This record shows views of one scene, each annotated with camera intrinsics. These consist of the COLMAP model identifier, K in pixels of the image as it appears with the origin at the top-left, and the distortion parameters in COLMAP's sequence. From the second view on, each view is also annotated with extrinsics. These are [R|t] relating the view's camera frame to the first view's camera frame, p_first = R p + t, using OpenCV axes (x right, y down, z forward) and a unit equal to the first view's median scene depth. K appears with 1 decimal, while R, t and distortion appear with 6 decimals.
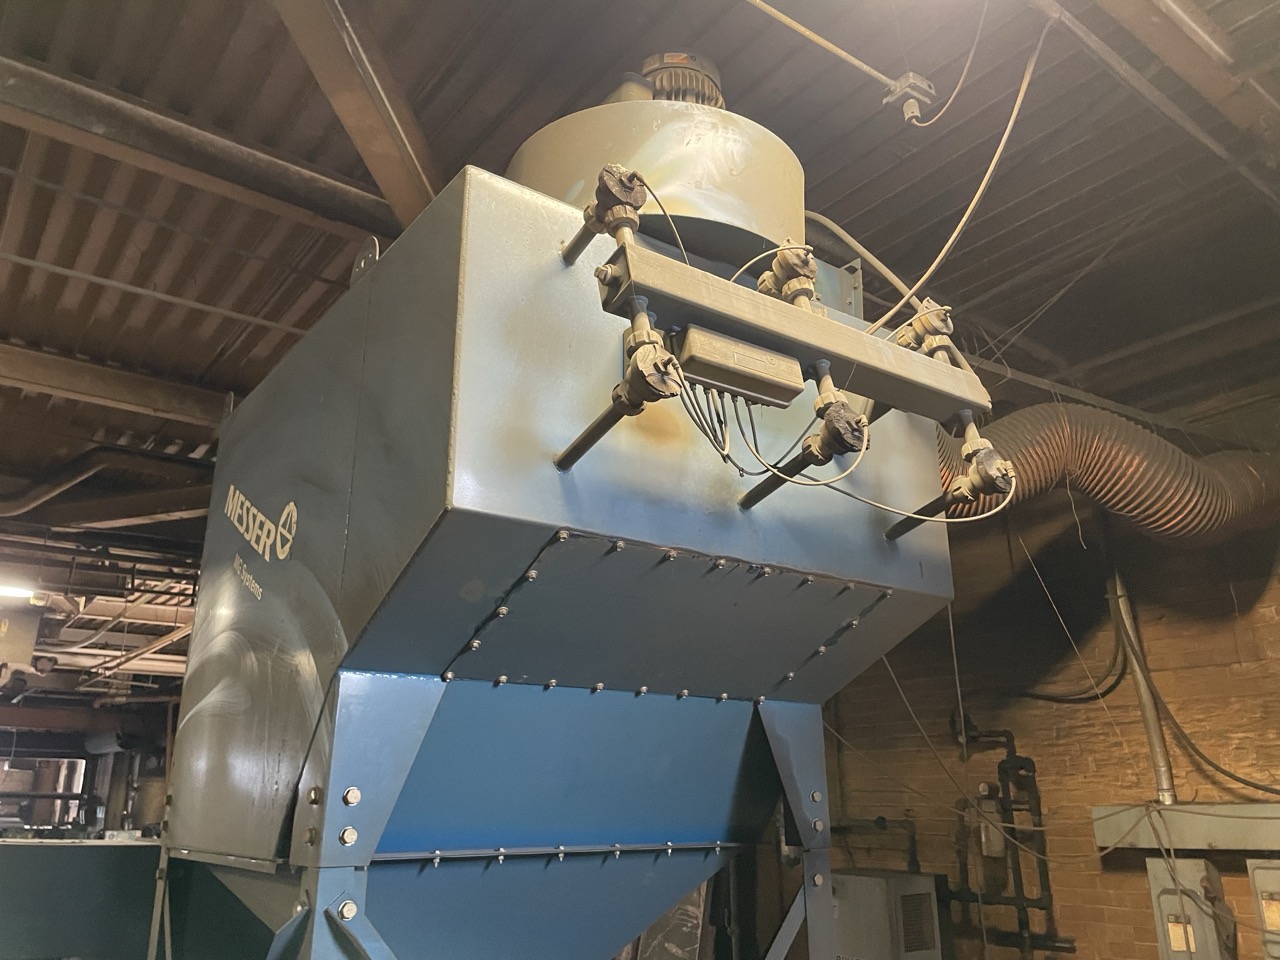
lens RADIAL K [[980.8, 0, 634.9], [0, 980.8, 479.5], [0, 0, 1]] dist [0.031582, -0.038805]
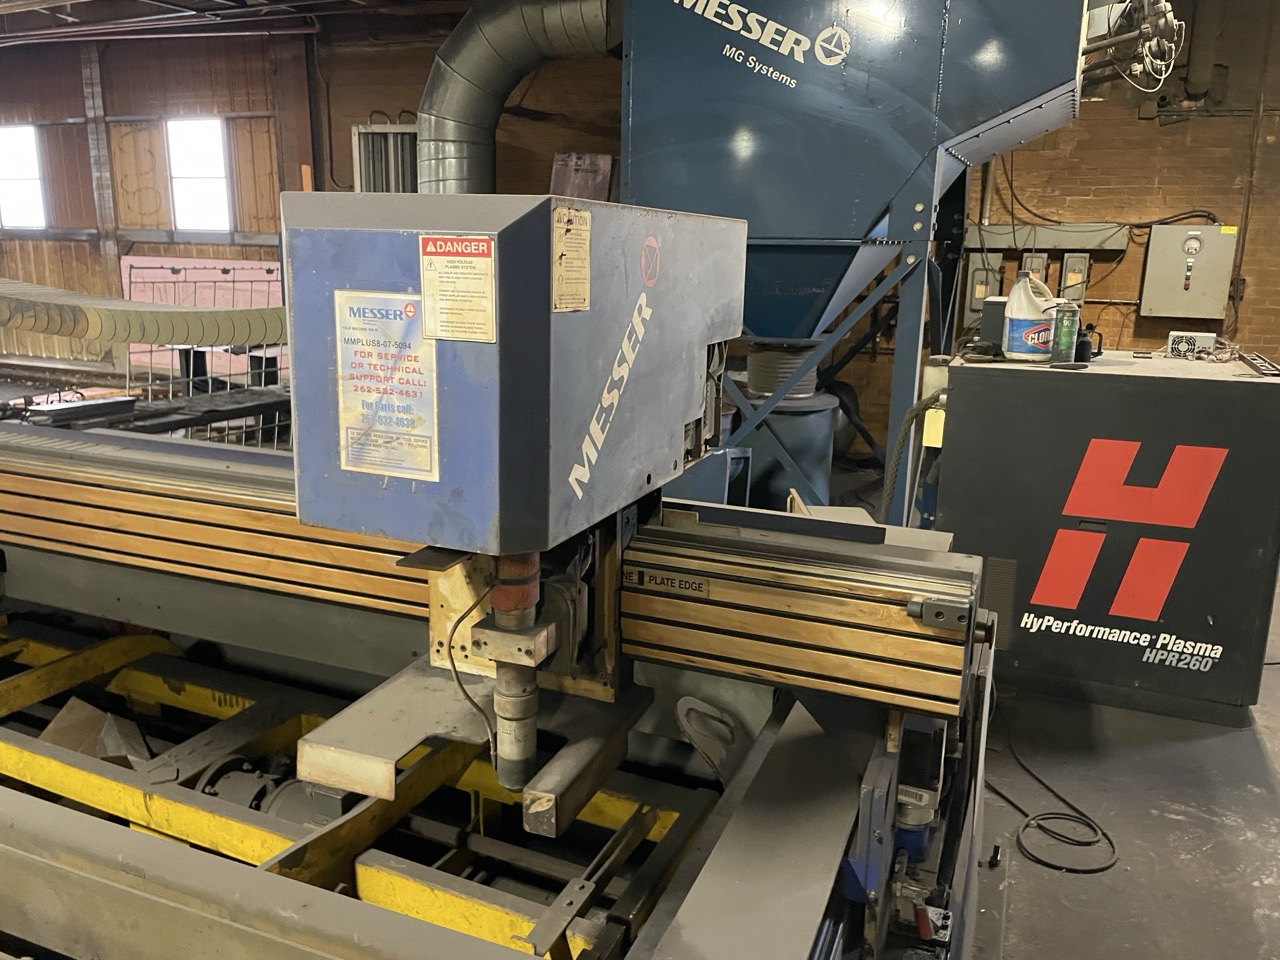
lens RADIAL K [[980.8, 0, 639.7], [0, 980.8, 475.9], [0, 0, 1]] dist [0.031582, -0.038805]
pose [[0.851002, -0.125354, 0.509983, -1.019684], [-0.175766, 0.847105, 0.501517, -0.087179], [-0.494876, -0.516430, 0.698855, -0.217060]]
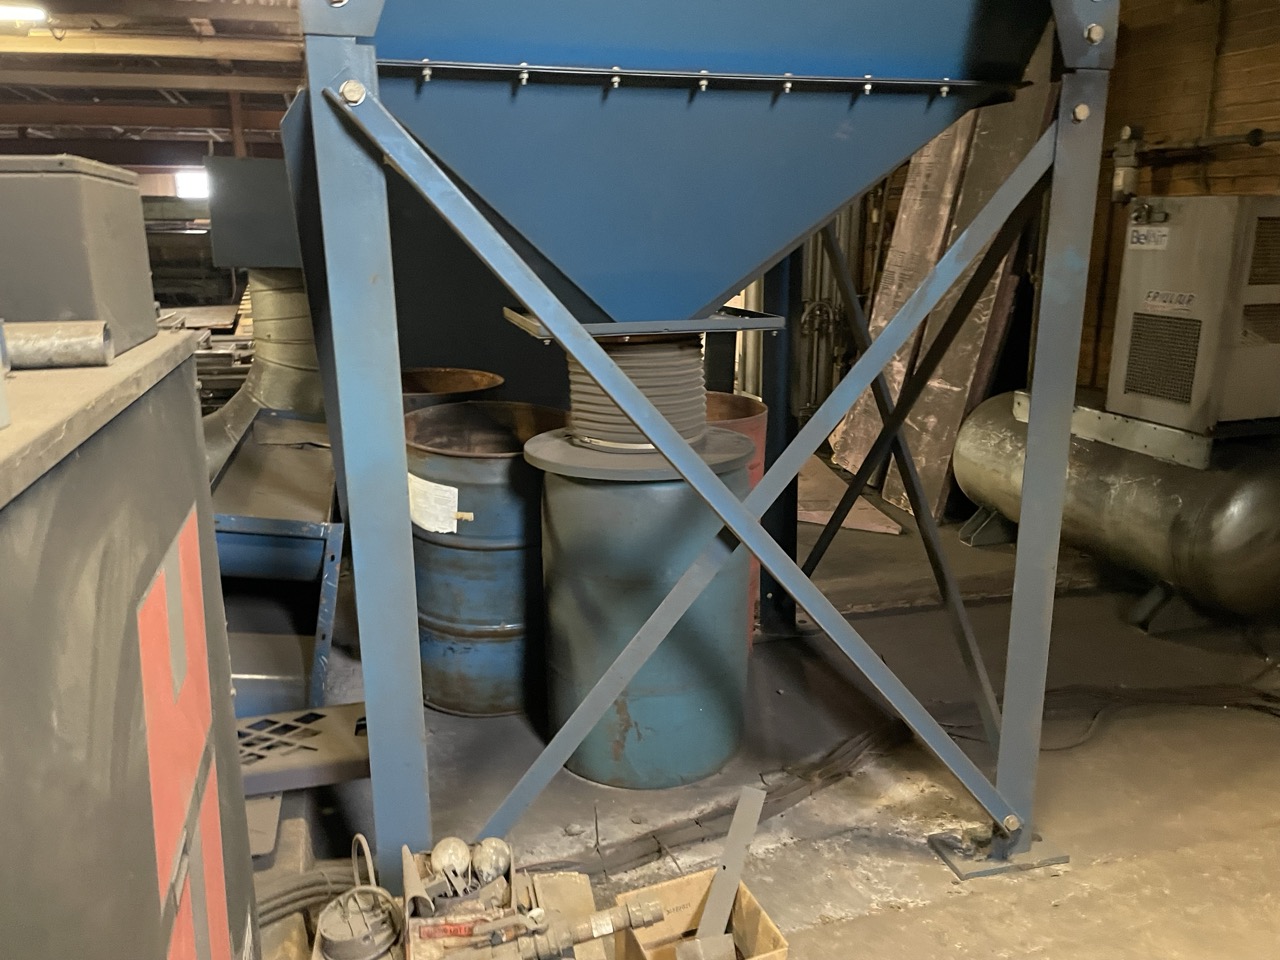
lens RADIAL K [[980.8, 0, 636.5], [0, 980.8, 485.3], [0, 0, 1]] dist [0.031582, -0.038805]
pose [[0.939902, 0.079469, -0.332067, 0.091770], [0.115565, 0.841098, 0.528392, 0.143704], [0.321292, -0.535012, 0.781366, 0.140183]]
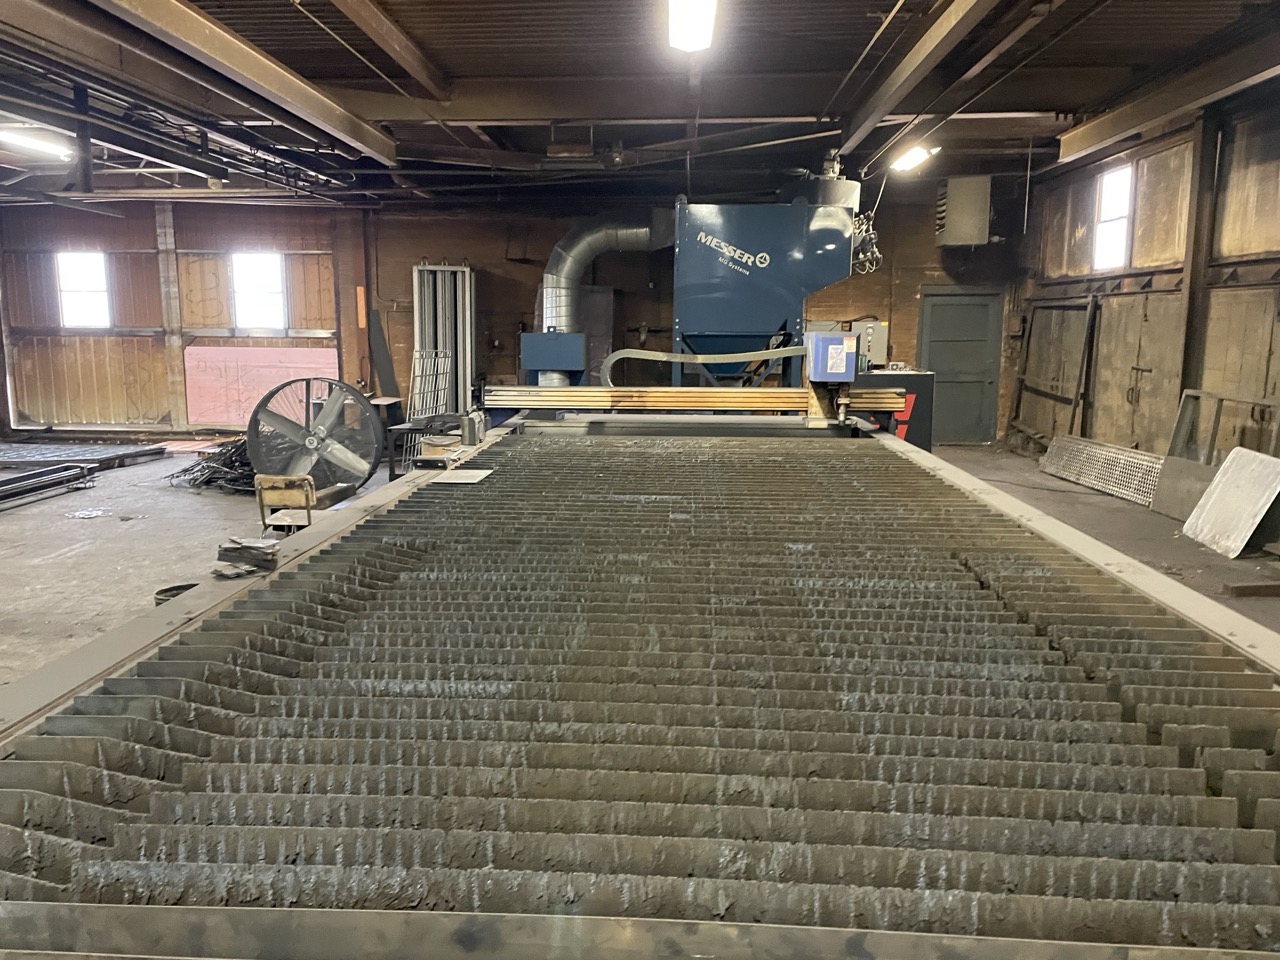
lens RADIAL K [[980.8, 0, 635.7], [0, 980.8, 481.7], [0, 0, 1]] dist [0.031582, -0.038805]
pose [[0.627467, -0.136678, 0.766554, -2.676429], [-0.251972, 0.895859, 0.365987, -0.347061], [-0.736747, -0.422794, 0.527683, -0.800810]]
